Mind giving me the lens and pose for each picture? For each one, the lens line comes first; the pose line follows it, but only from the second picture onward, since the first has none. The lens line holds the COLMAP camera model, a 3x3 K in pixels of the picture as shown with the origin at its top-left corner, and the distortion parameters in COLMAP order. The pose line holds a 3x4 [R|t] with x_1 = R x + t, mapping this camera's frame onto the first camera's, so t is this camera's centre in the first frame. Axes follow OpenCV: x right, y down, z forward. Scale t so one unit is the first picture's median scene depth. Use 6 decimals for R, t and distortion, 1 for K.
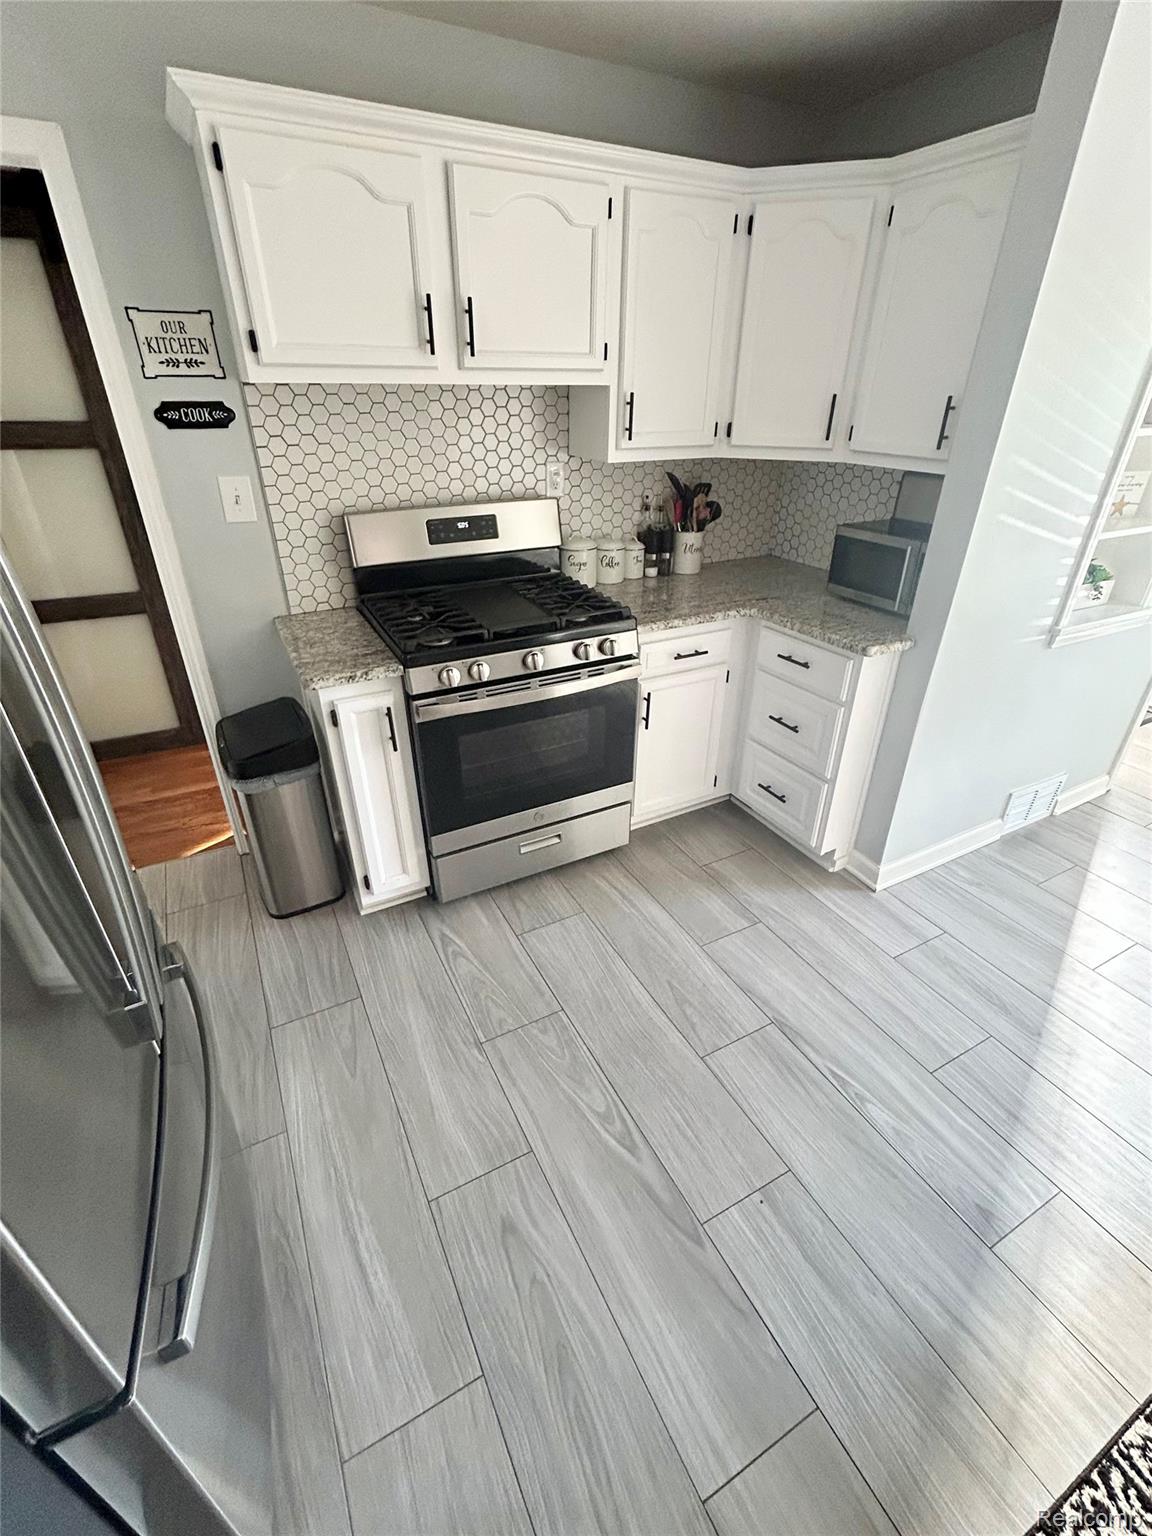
lens RADIAL K [[673.6, 0, 579.7], [0, 673.6, 765.8], [0, 0, 1]] dist [-0.000476, 0.000025]
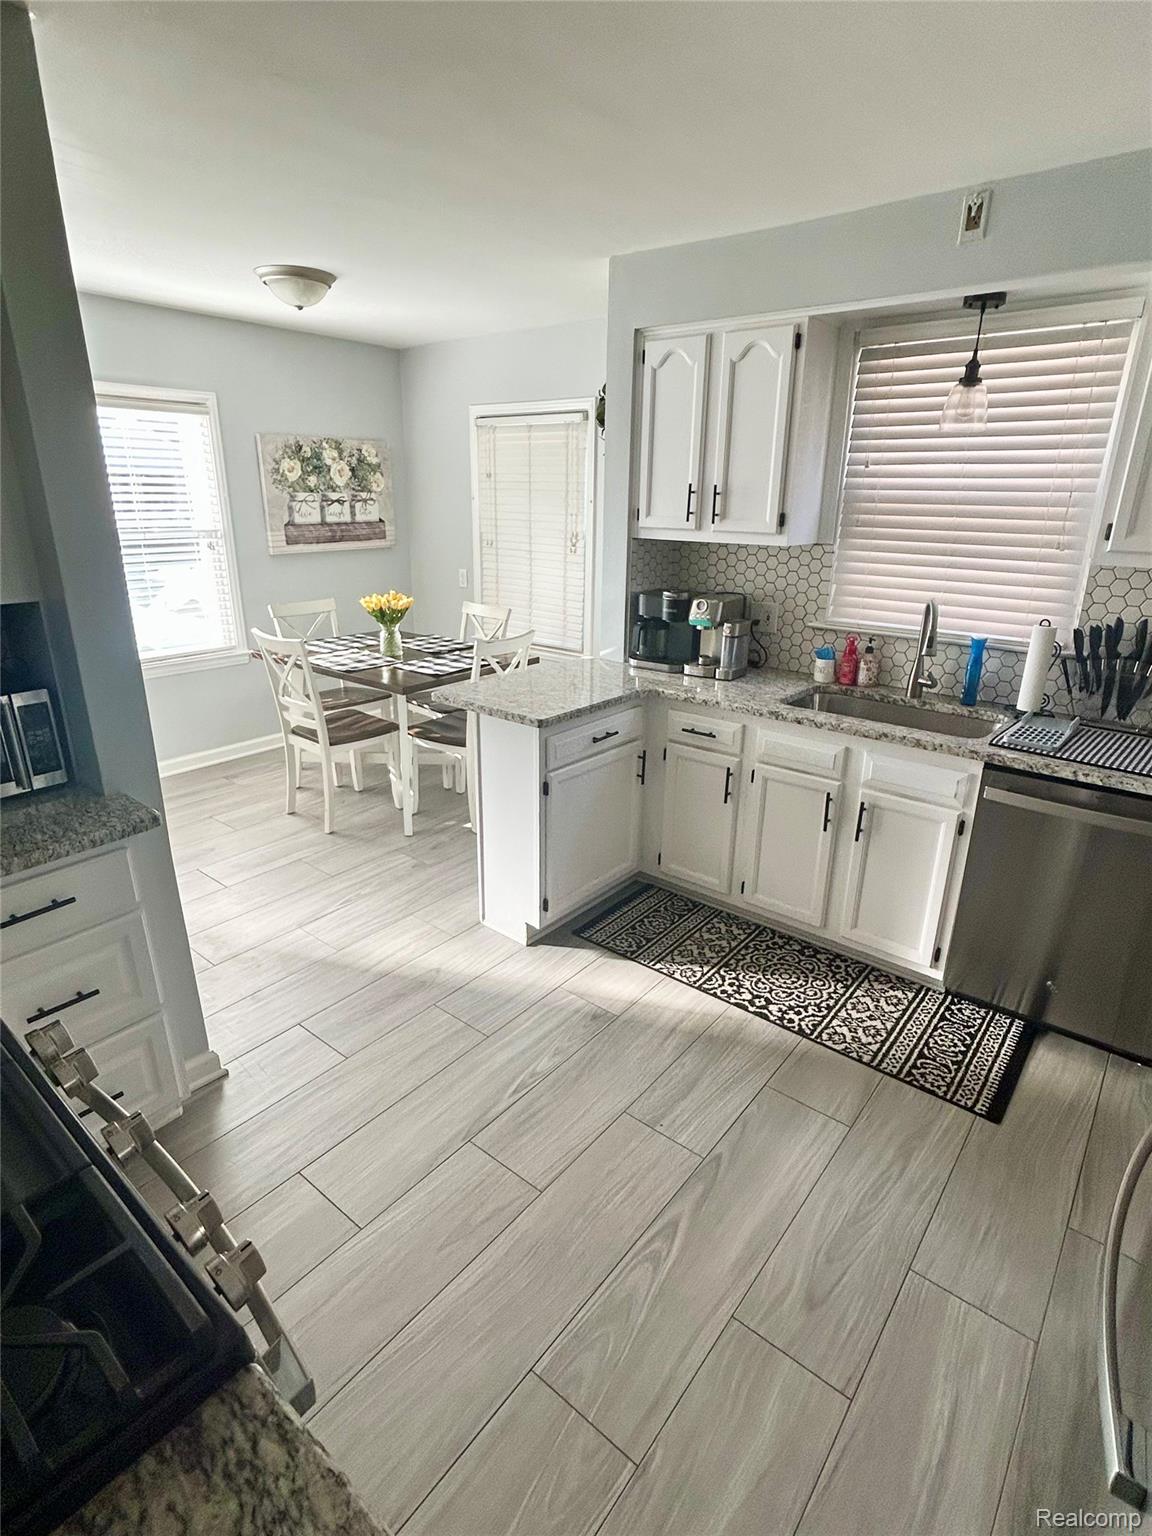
lens RADIAL K [[782.7, 0, 578.4], [0, 782.7, 767.4], [0, 0, 1]] dist [-0.001508, 0.000254]
pose [[-0.385676, -0.318581, 0.865887, -0.618055], [0.441541, 0.760315, 0.476406, -0.520566], [-0.810120, 0.566063, -0.152568, 0.873001]]
